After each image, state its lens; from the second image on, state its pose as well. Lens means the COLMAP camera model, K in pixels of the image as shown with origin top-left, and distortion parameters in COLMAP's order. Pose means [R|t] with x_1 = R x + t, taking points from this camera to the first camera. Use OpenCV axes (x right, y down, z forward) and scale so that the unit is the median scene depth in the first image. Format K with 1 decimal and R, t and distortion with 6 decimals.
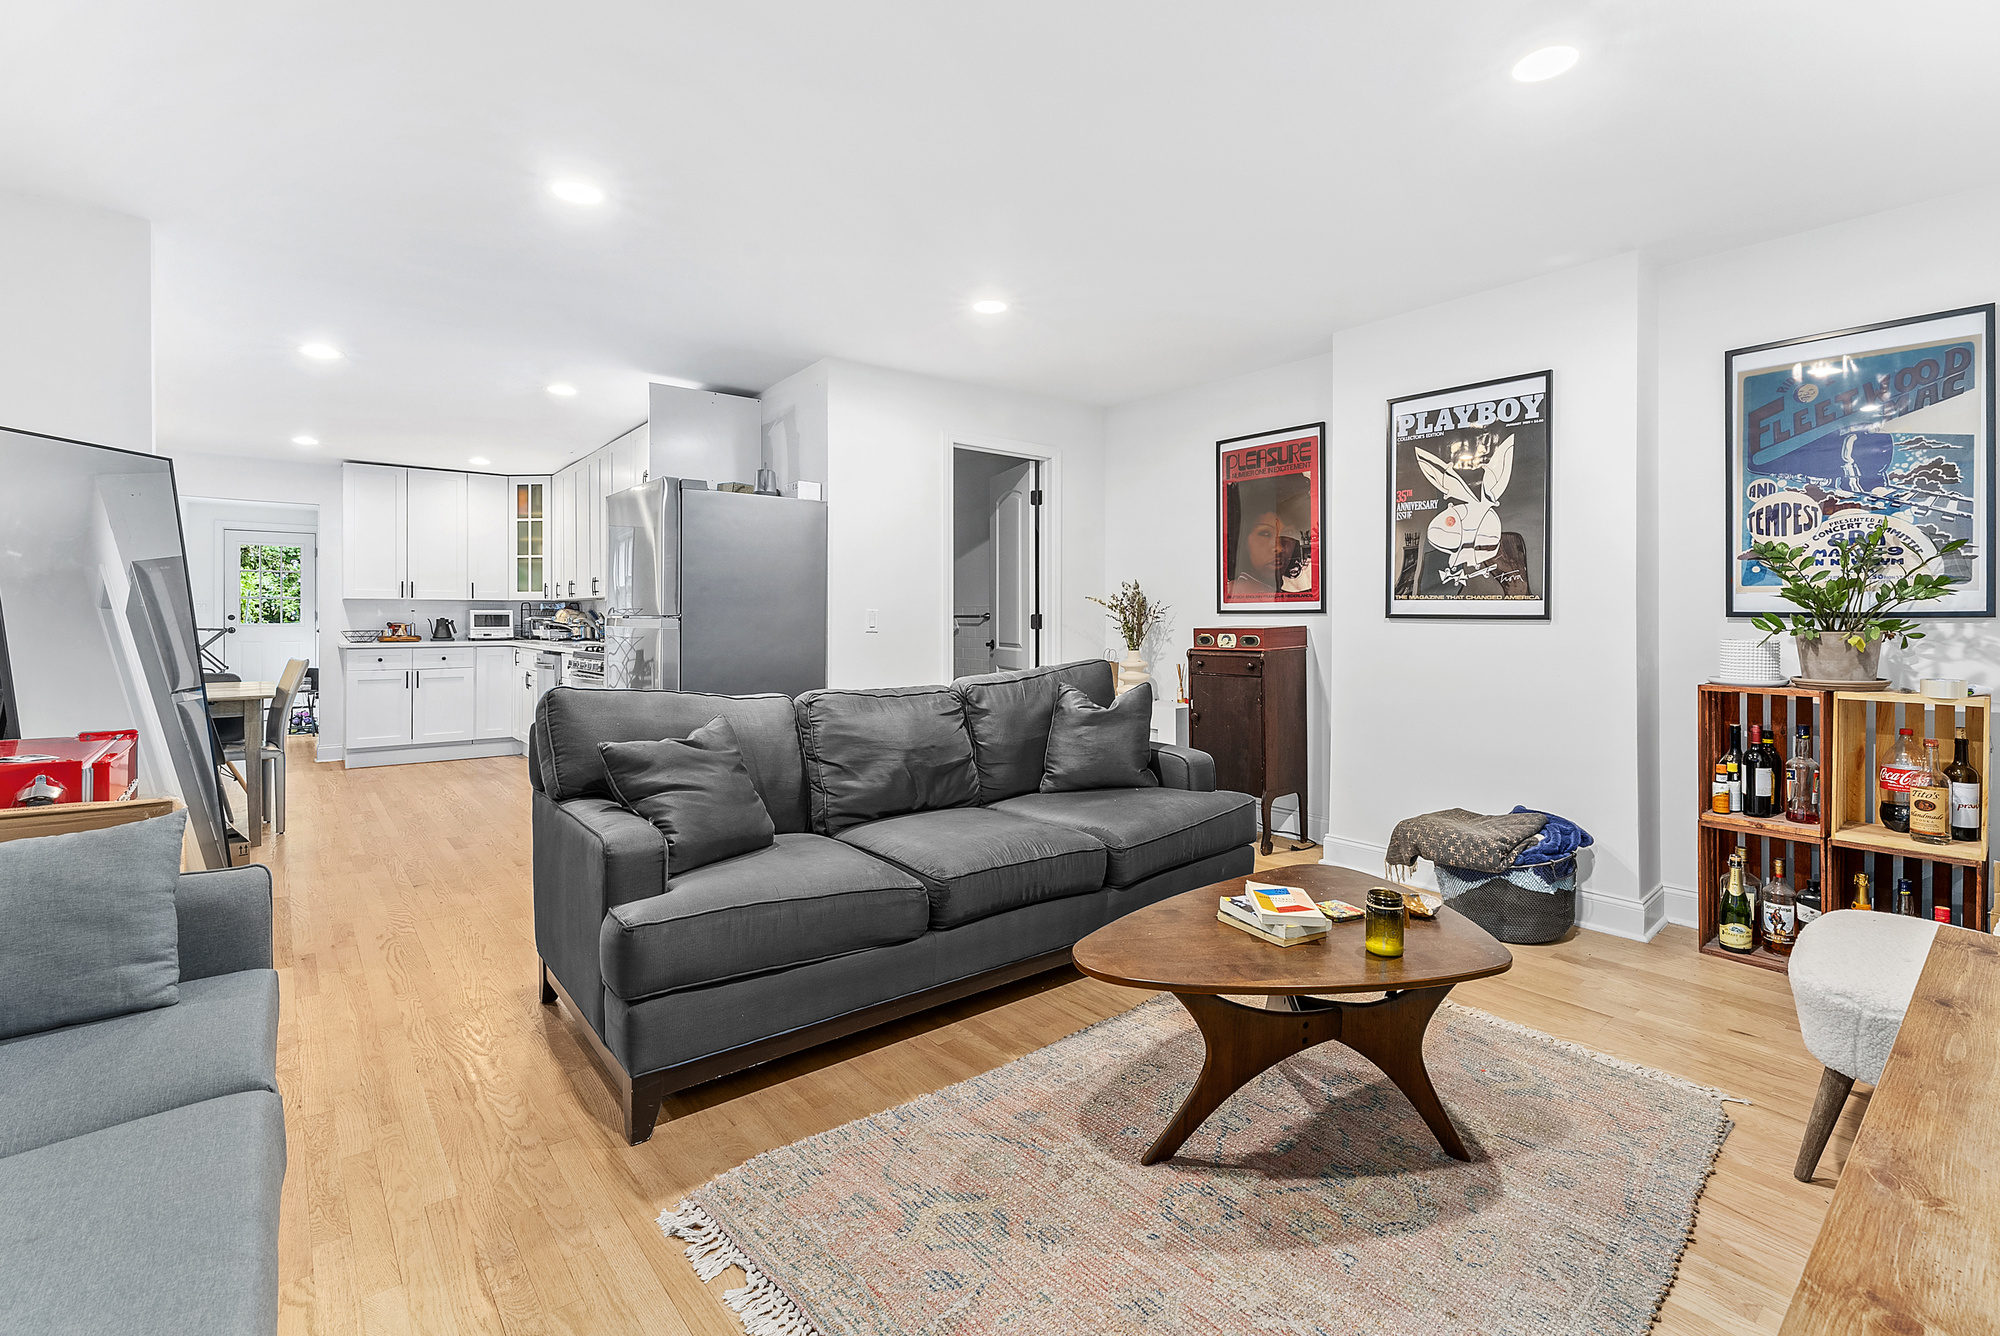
lens RADIAL K [[858.3, 0, 977.4], [0, 858.3, 616.3], [0, 0, 1]] dist [-0.003838, -0.000354]
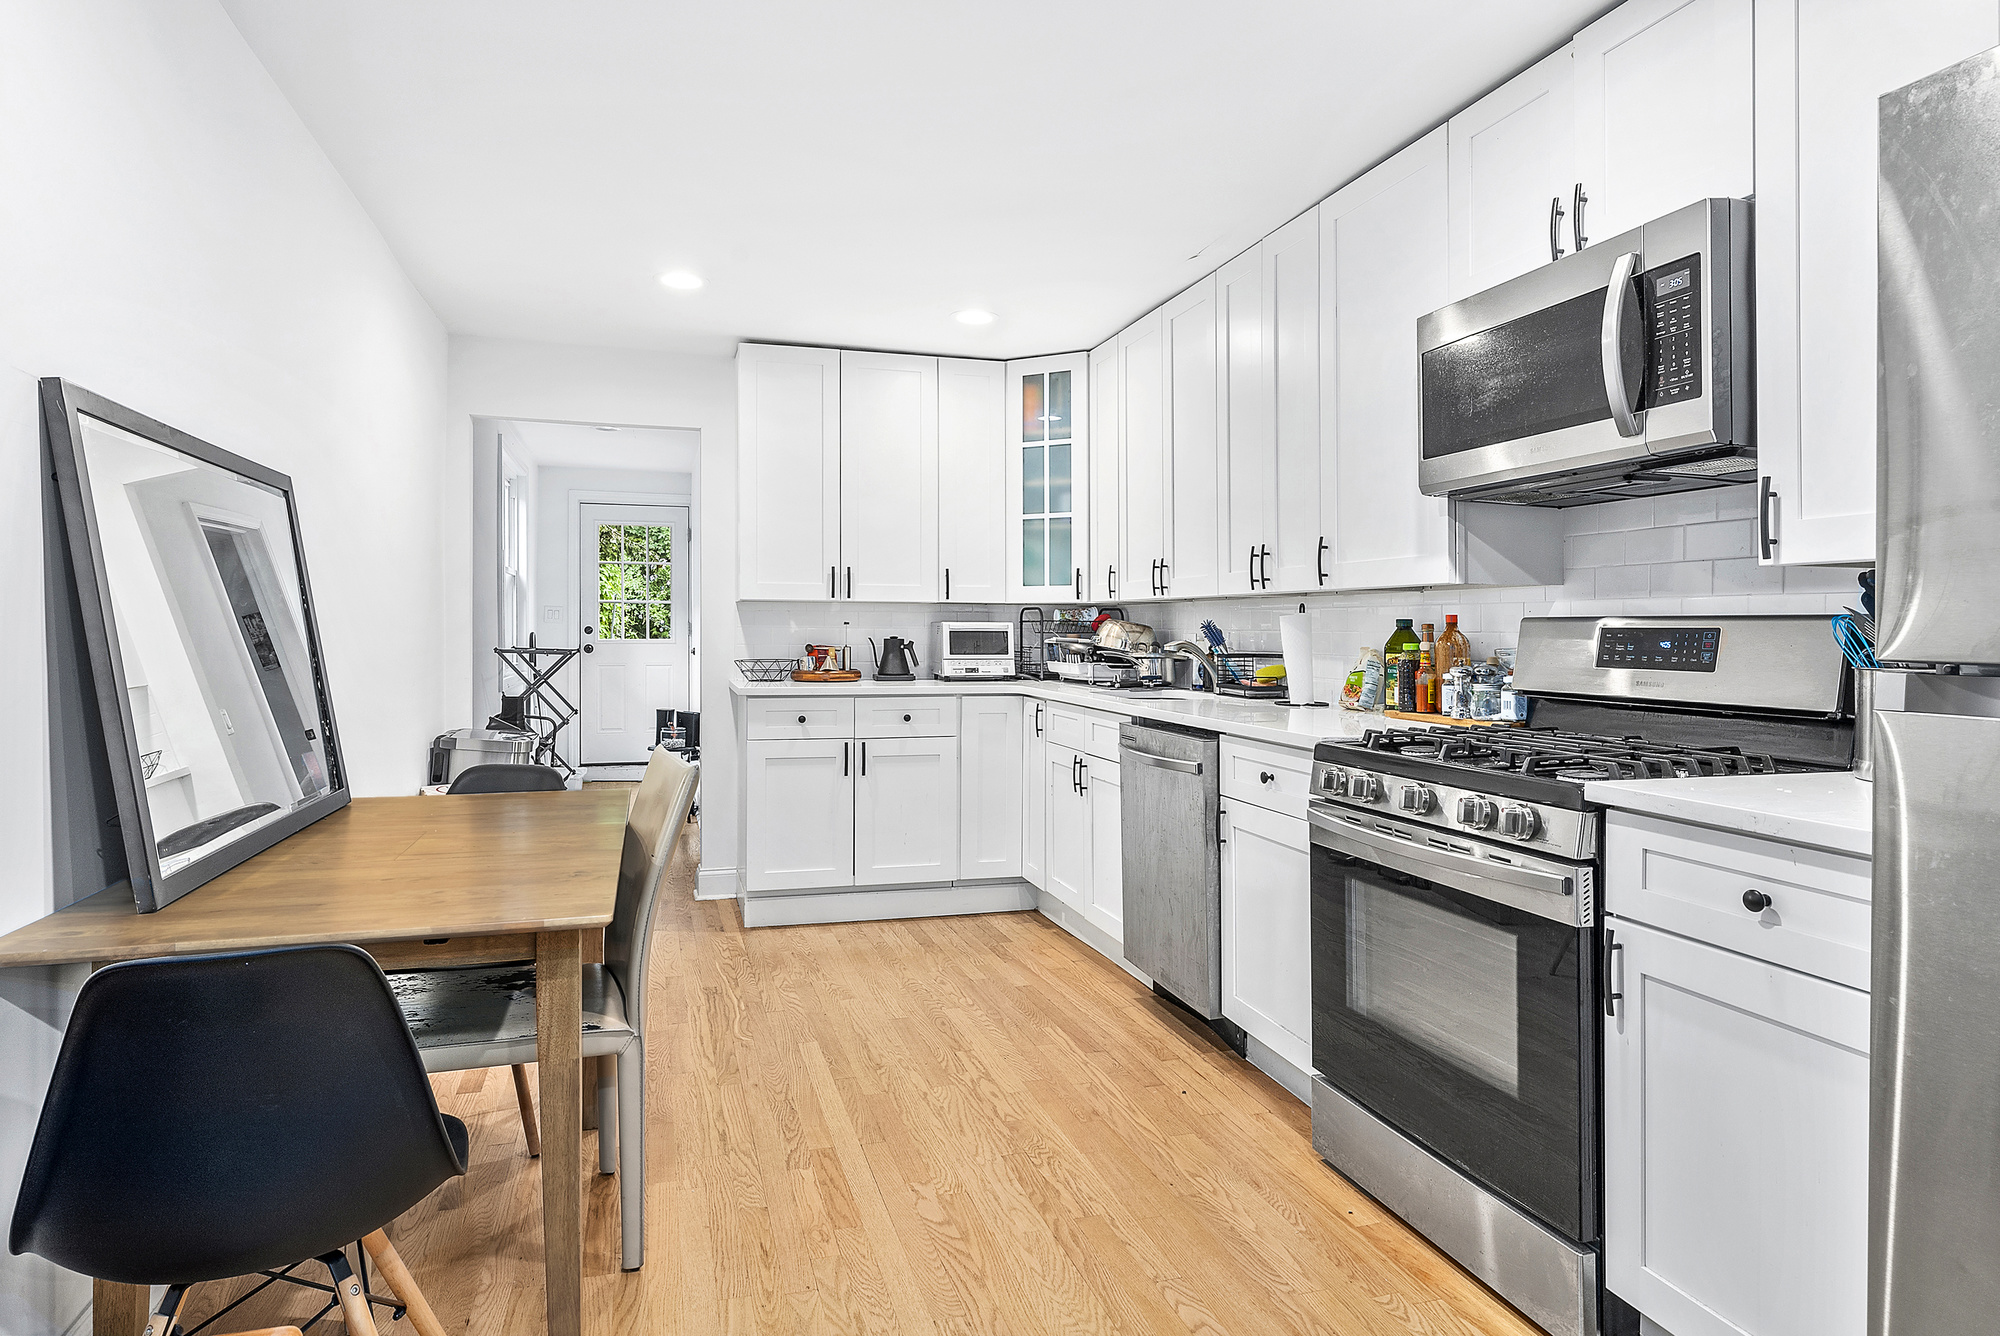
lens RADIAL K [[1113.7, 0, 1000.3], [0, 1113.7, 656.8], [0, 0, 1]] dist [0.006358, 0.000128]
pose [[0.928767, 0.016100, -0.370315, -0.305995], [-0.006755, 0.999626, 0.026517, -0.004312], [0.370603, -0.022126, 0.928528, 0.382824]]
